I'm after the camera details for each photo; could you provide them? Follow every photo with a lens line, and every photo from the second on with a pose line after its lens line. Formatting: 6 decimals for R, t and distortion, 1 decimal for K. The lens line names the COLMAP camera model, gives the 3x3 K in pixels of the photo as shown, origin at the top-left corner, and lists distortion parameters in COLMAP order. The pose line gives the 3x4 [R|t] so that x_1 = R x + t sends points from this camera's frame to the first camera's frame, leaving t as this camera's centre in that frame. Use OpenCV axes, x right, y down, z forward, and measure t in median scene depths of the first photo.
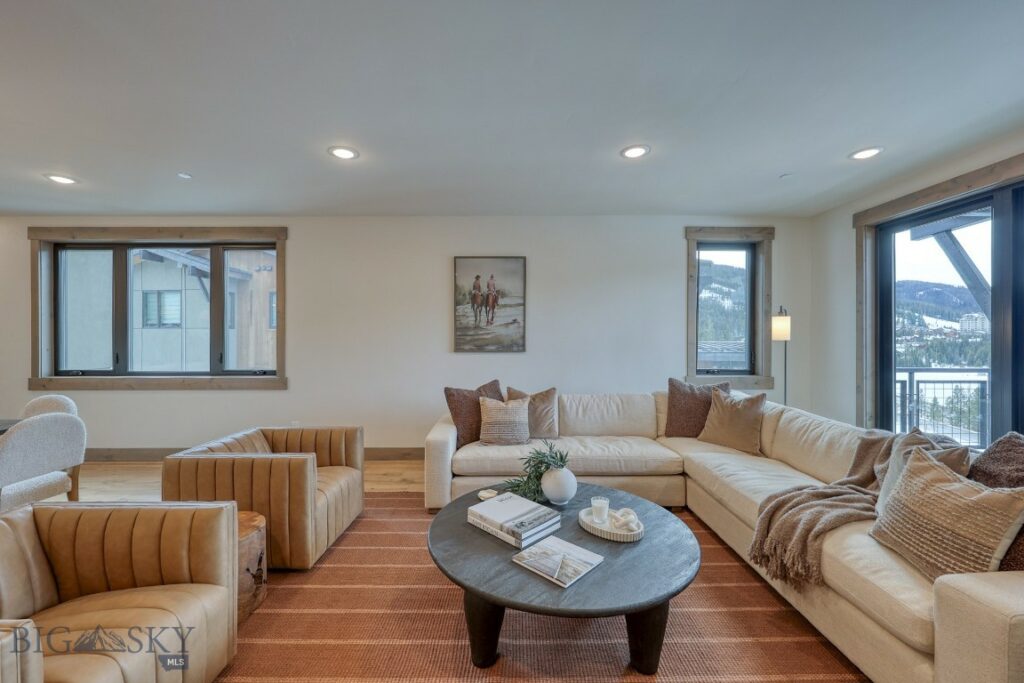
lens RADIAL K [[405.2, 0, 507.7], [0, 405.2, 342.1], [0, 0, 1]] dist [0.013749, 0.000016]
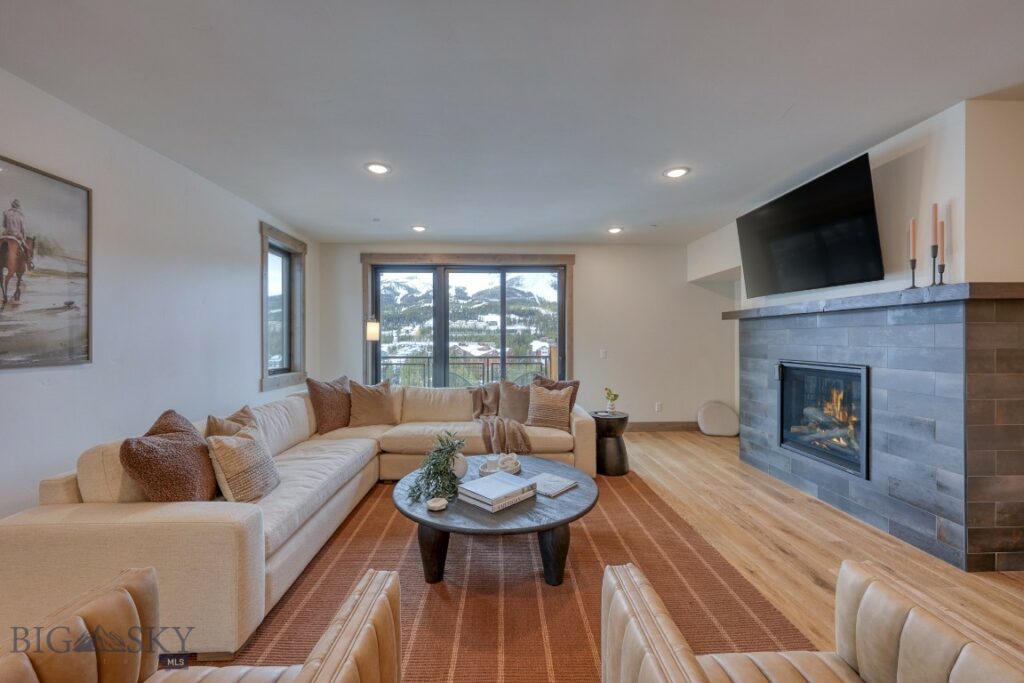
lens RADIAL K [[405.2, 0, 507.7], [0, 405.2, 342.1], [0, 0, 1]] dist [0.013749, 0.000016]
pose [[-0.025246, -0.006383, 0.999661, -0.525032], [0.009747, 0.999931, 0.006631, -0.002183], [-0.999634, 0.009911, -0.025182, 0.451982]]
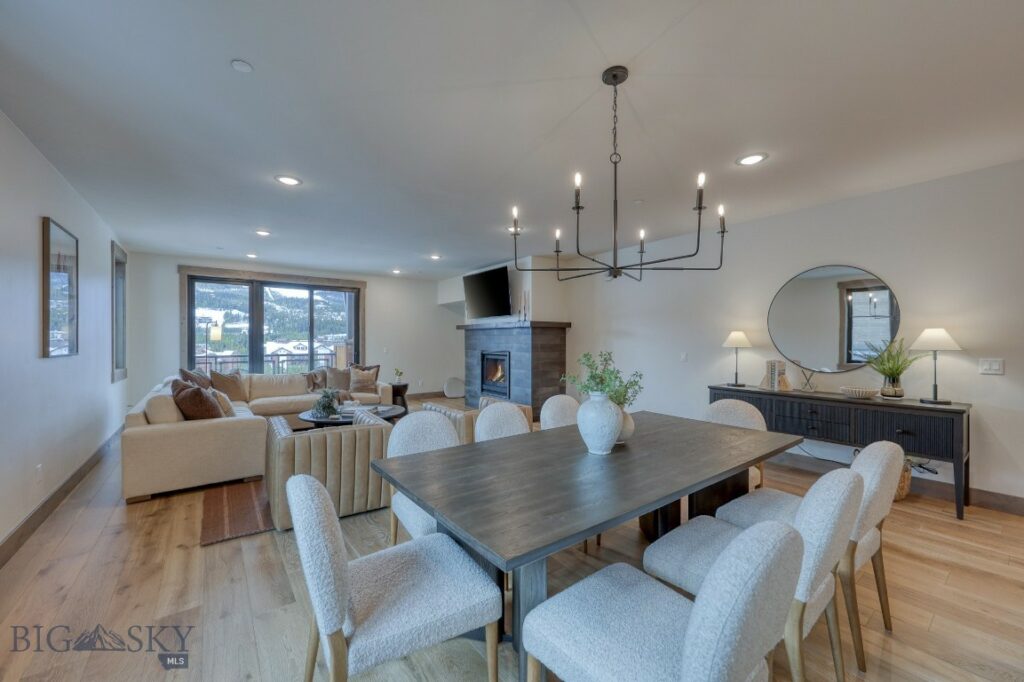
lens RADIAL K [[405.2, 0, 507.7], [0, 405.2, 341.6], [0, 0, 1]] dist [0.013749, 0.000016]
pose [[-0.586459, -0.002949, 0.809973, -1.131061], [0.004808, 0.999963, 0.007122, -0.003324], [-0.809965, 0.008071, -0.586423, 0.773459]]
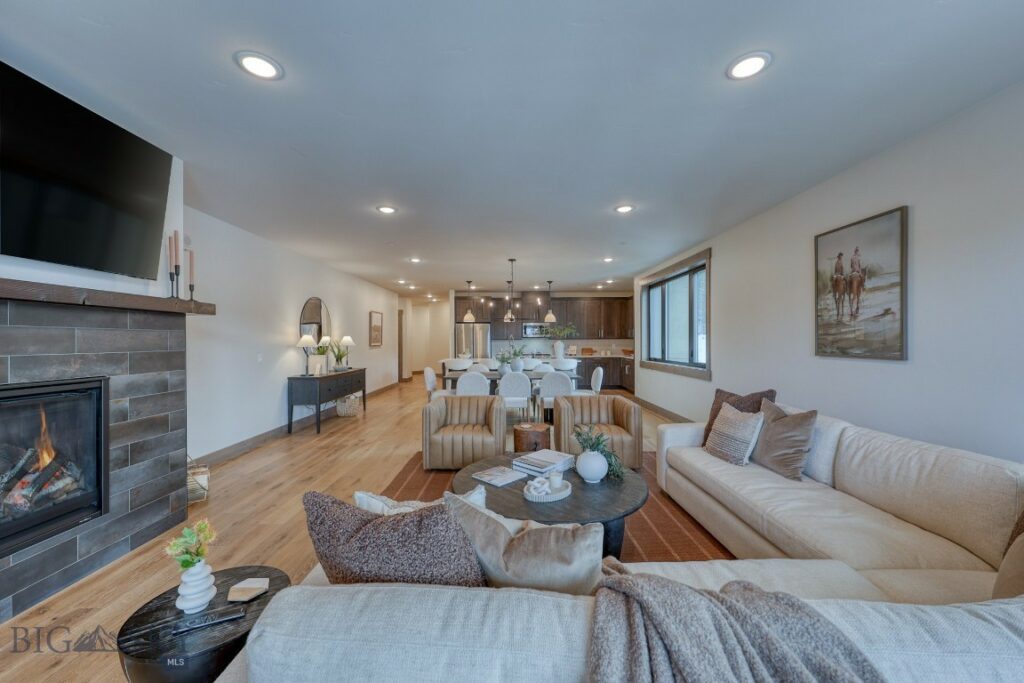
lens RADIAL K [[405.2, 0, 507.7], [0, 405.2, 342.1], [0, 0, 1]] dist [0.013749, 0.000016]
pose [[-0.002479, 0.005308, -0.999983, 0.672024], [-0.003249, 0.999981, 0.005316, -0.004476], [0.999992, 0.003262, -0.002462, 0.397775]]
